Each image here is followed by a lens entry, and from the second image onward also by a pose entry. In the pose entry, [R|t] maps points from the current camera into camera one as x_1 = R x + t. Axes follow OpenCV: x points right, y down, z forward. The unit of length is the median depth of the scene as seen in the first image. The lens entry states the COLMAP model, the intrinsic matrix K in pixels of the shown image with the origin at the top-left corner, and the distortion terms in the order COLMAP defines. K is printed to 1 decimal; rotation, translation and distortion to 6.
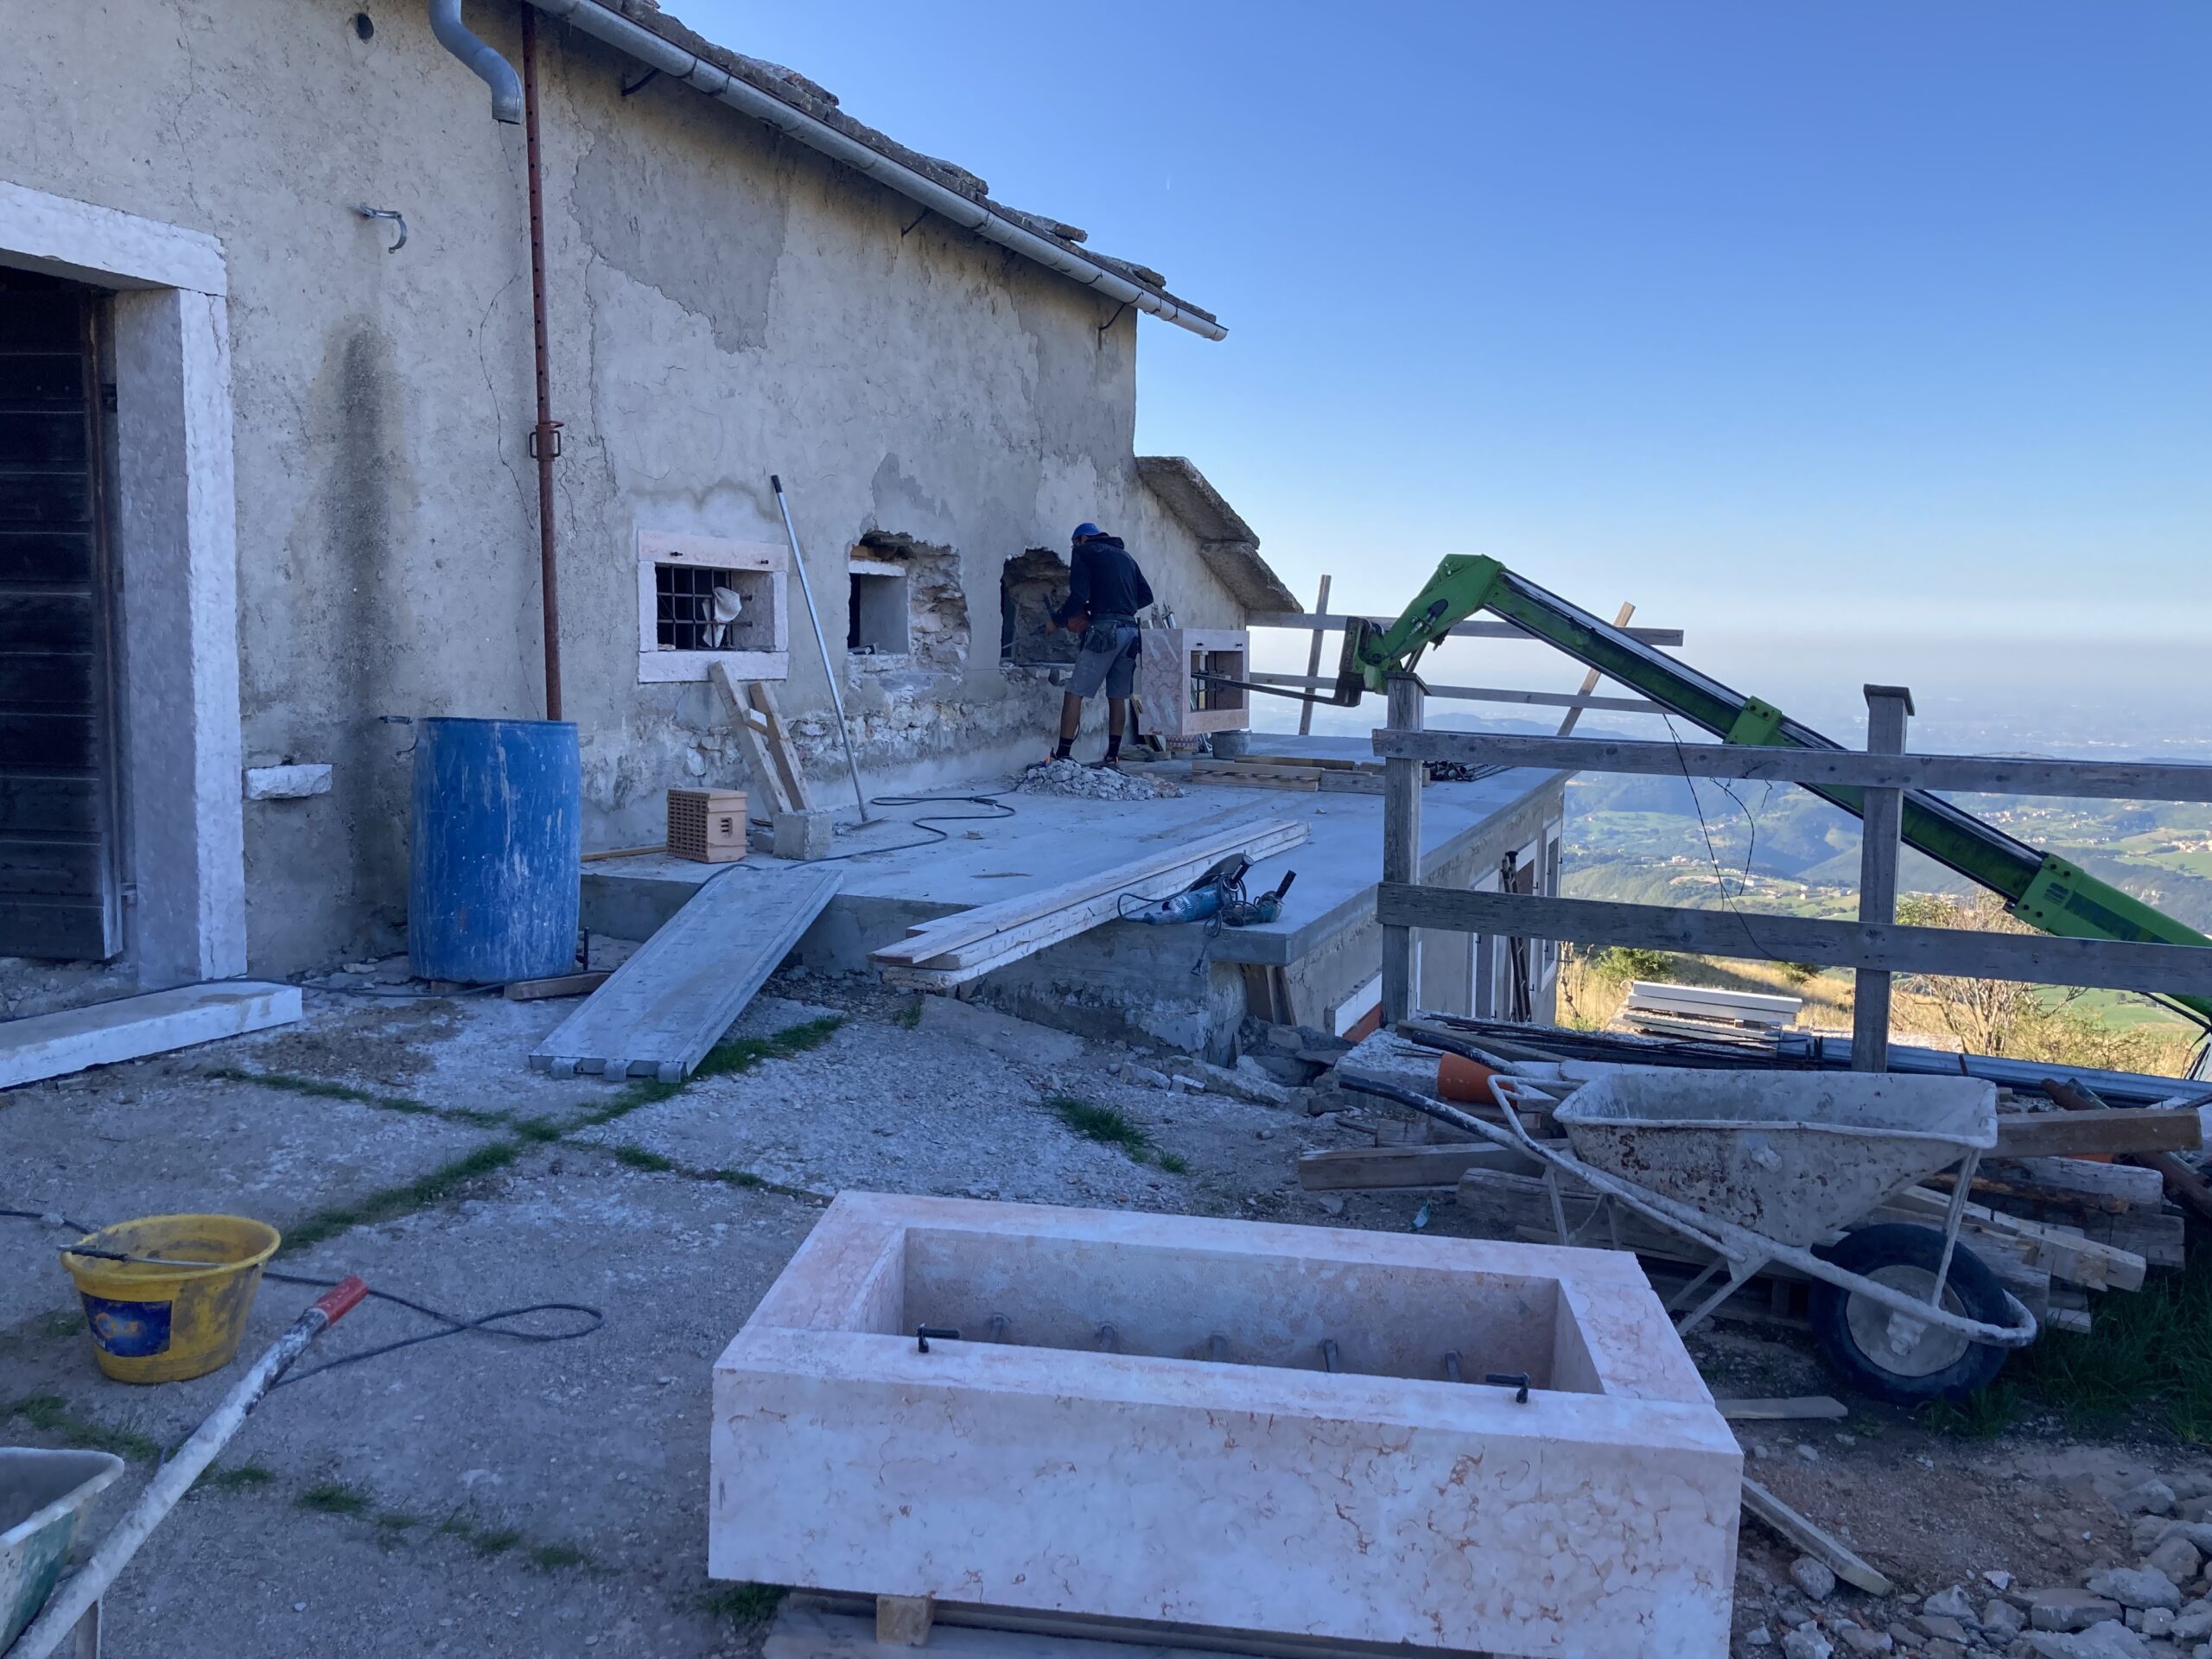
lens RADIAL K [[1832.0, 0, 1132.2], [0, 1832.0, 836.2], [0, 0, 1]] dist [0.041492, -0.053174]
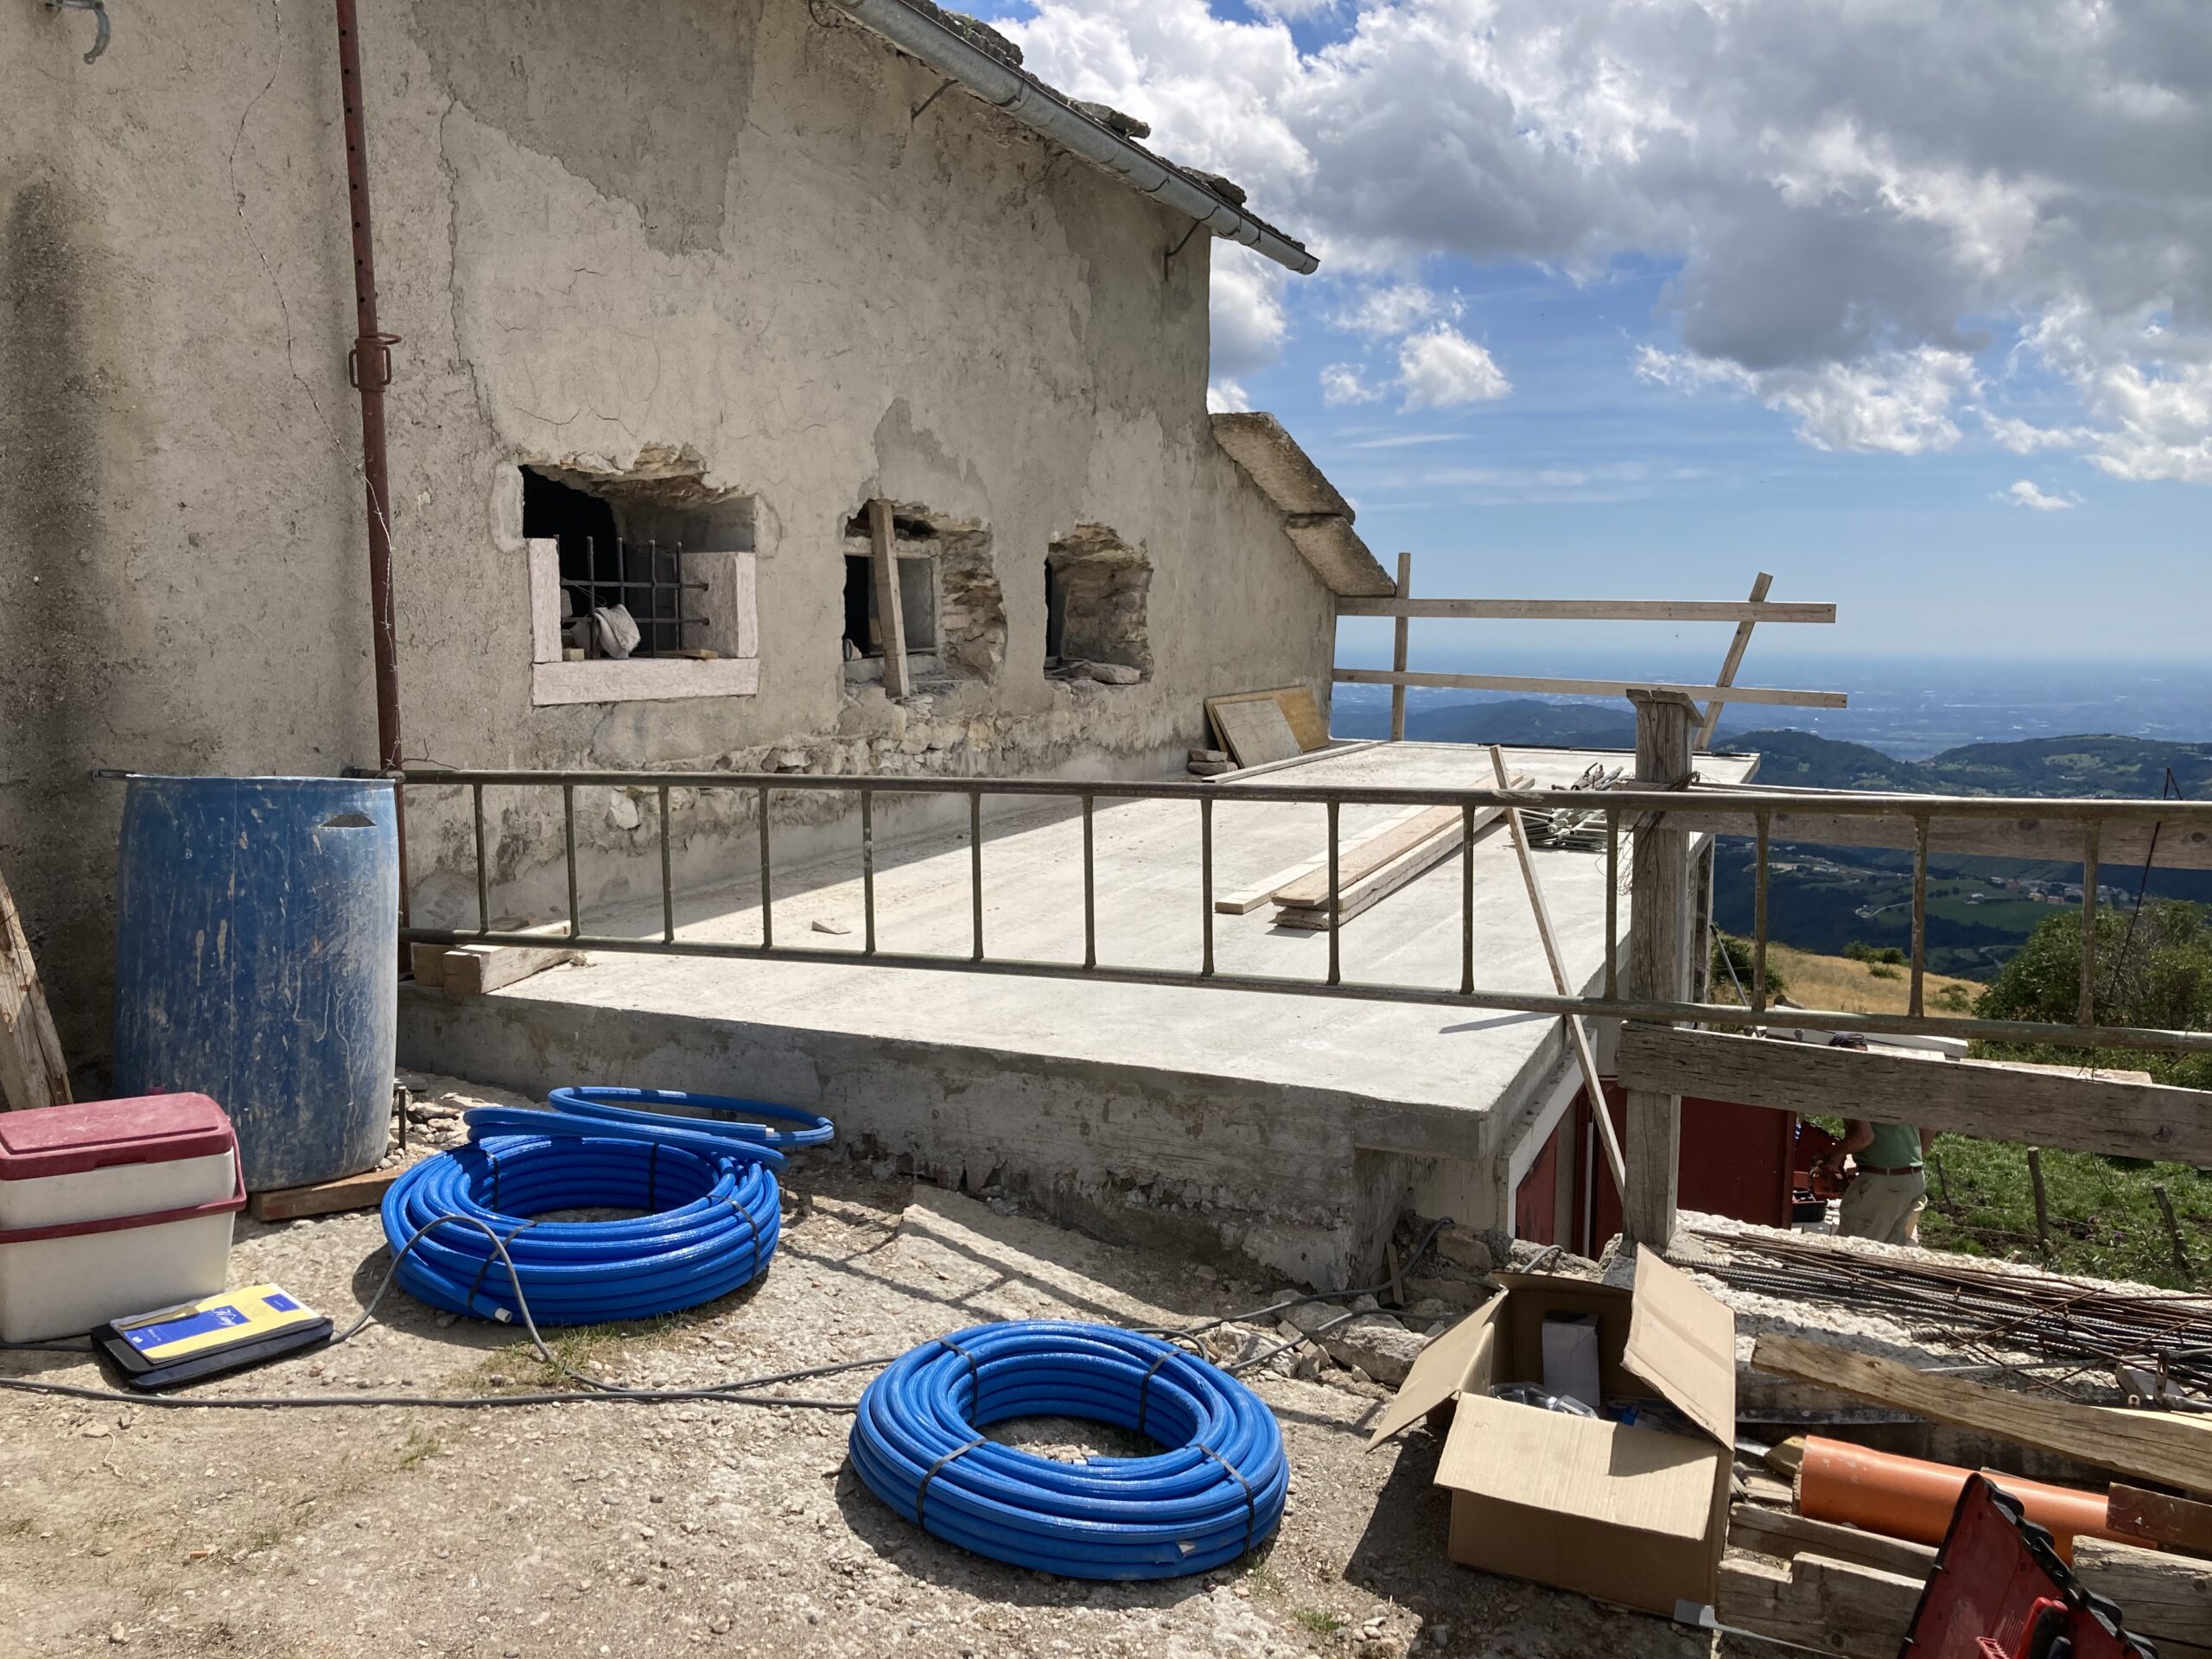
lens RADIAL K [[1843.7, 0, 1106.0], [0, 1843.7, 829.5], [0, 0, 1]] dist [0.008007, 0.008517]
pose [[0.998778, -0.005727, -0.049082, -0.008050], [0.005755, 0.999983, 0.000433, -0.030356], [0.049078, -0.000715, 0.998795, 0.256595]]
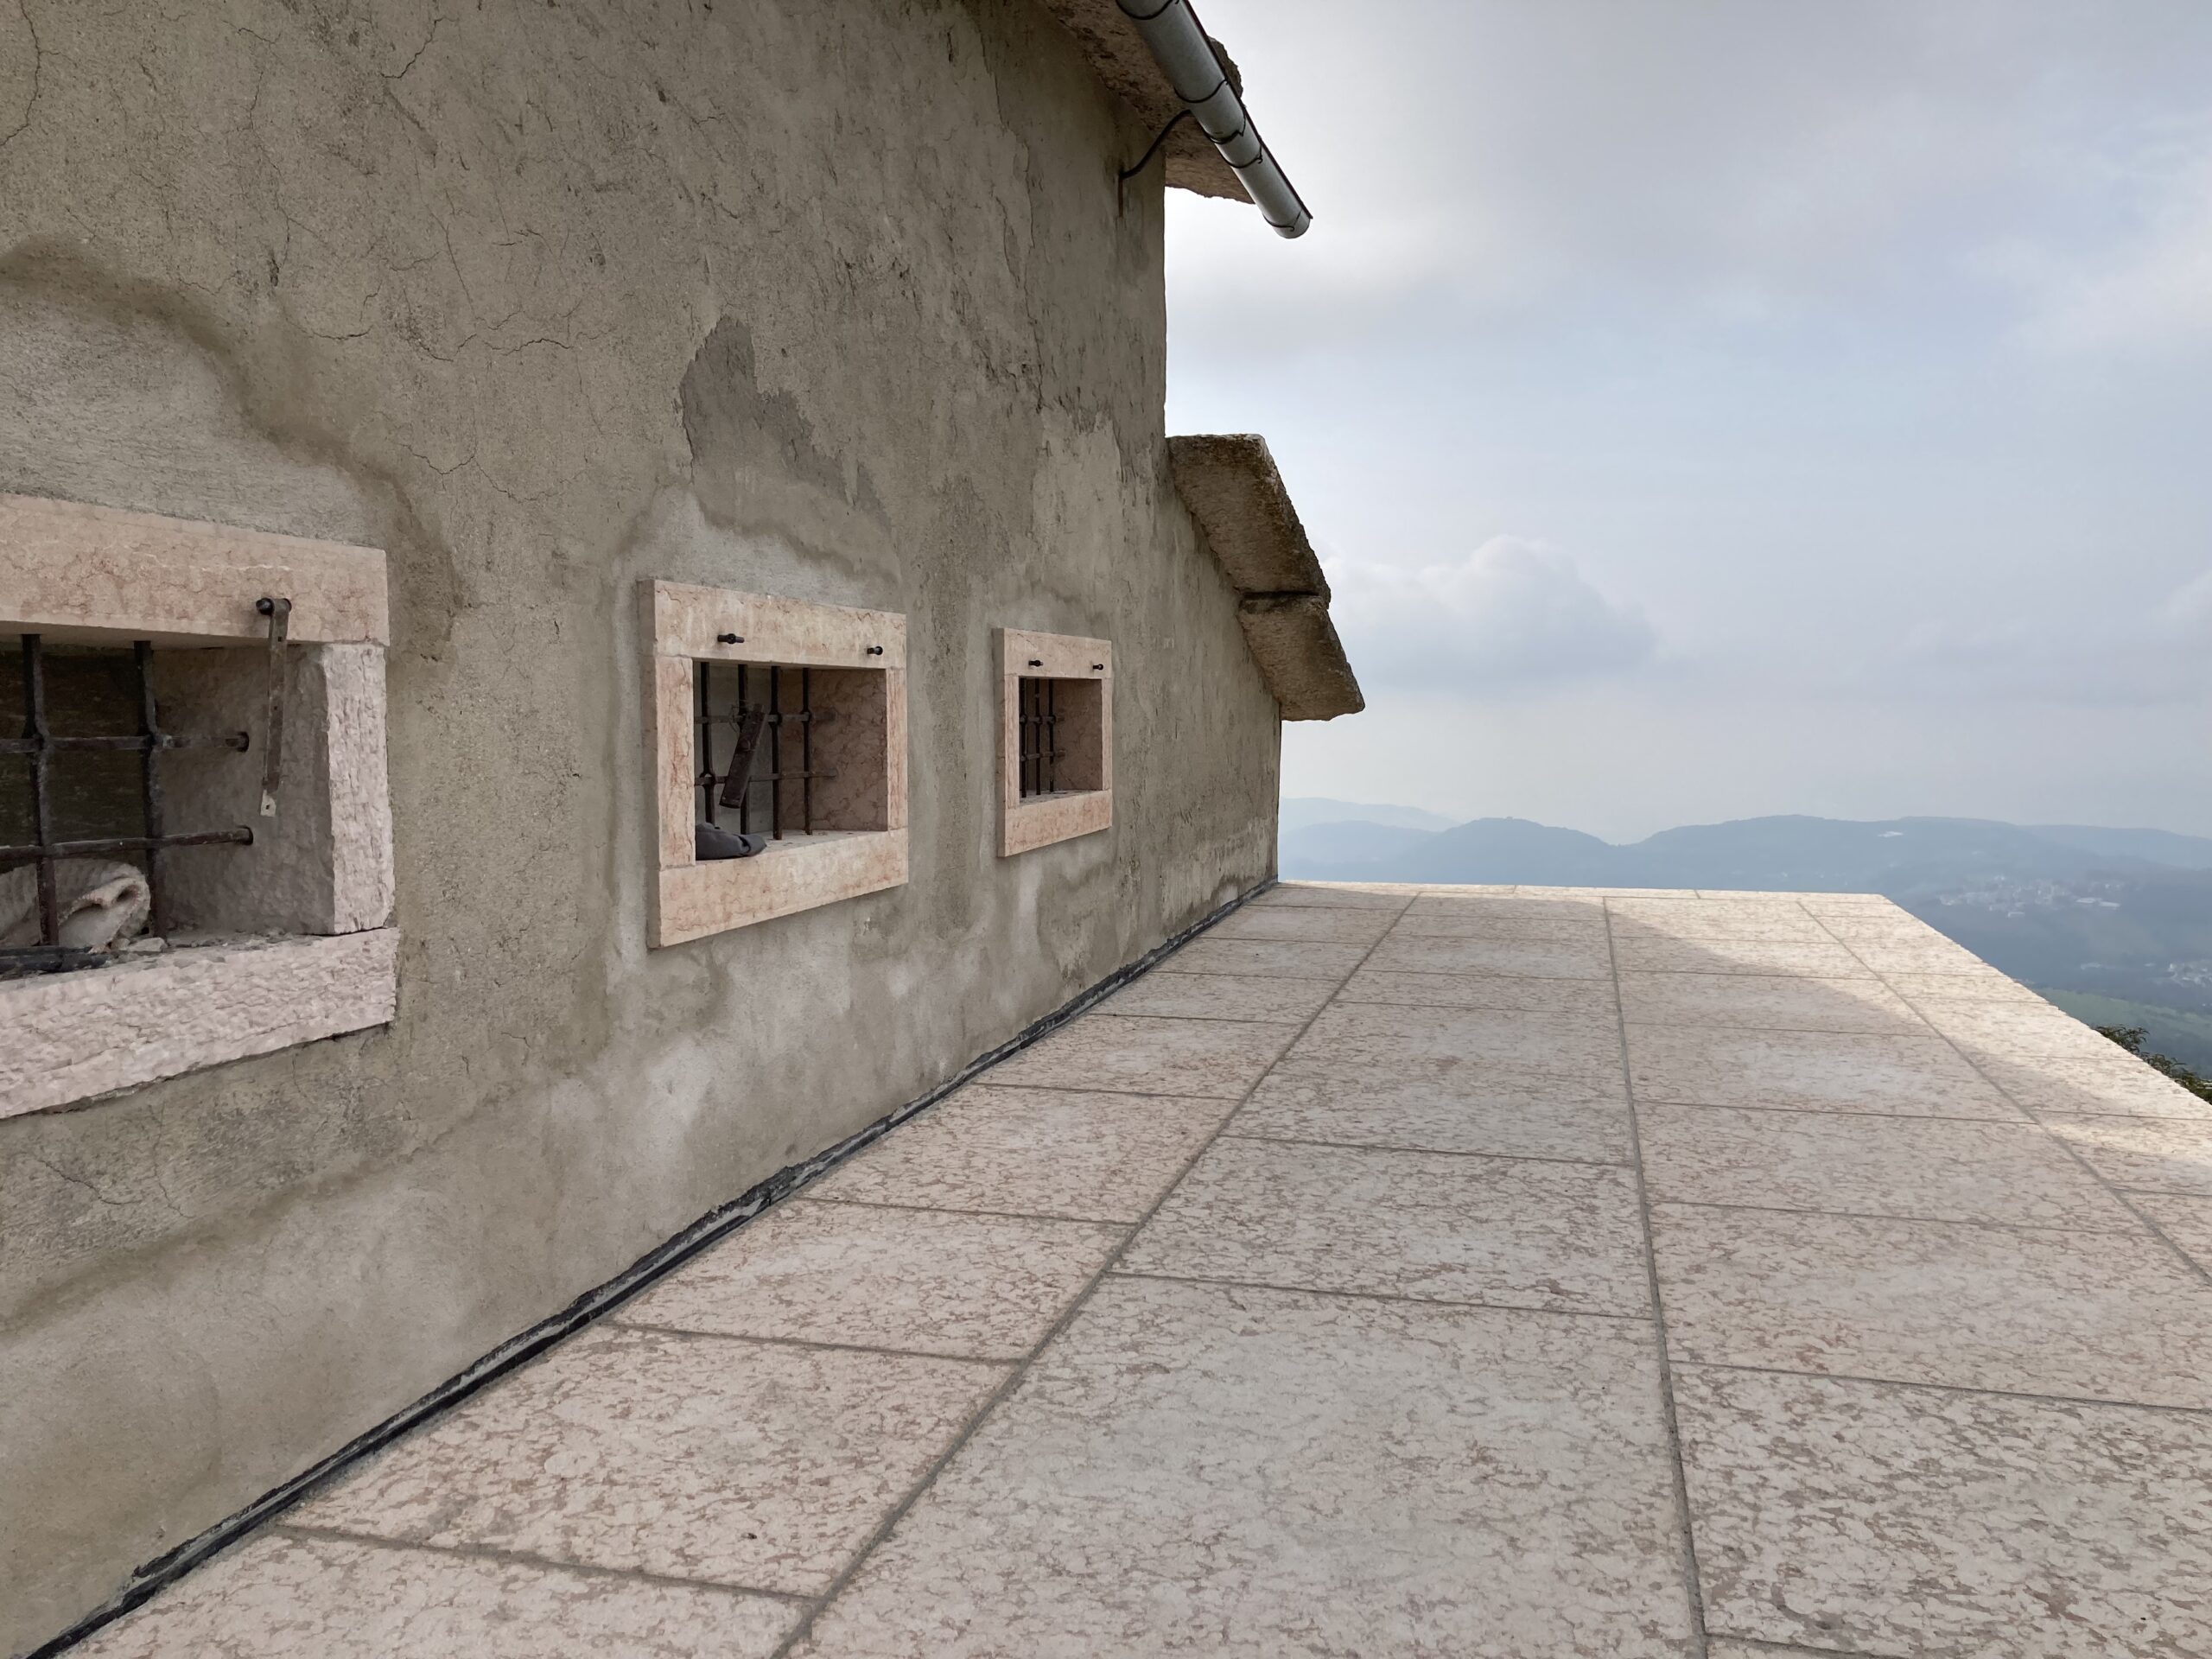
lens RADIAL K [[1821.6, 0, 1106.0], [0, 1821.6, 829.5], [0, 0, 1]] dist [0.024836, -0.005495]
pose [[0.995265, -0.028140, 0.093031, -0.107105], [0.032753, 0.998289, -0.048434, -0.100607], [-0.091509, 0.051252, 0.994484, 0.727438]]
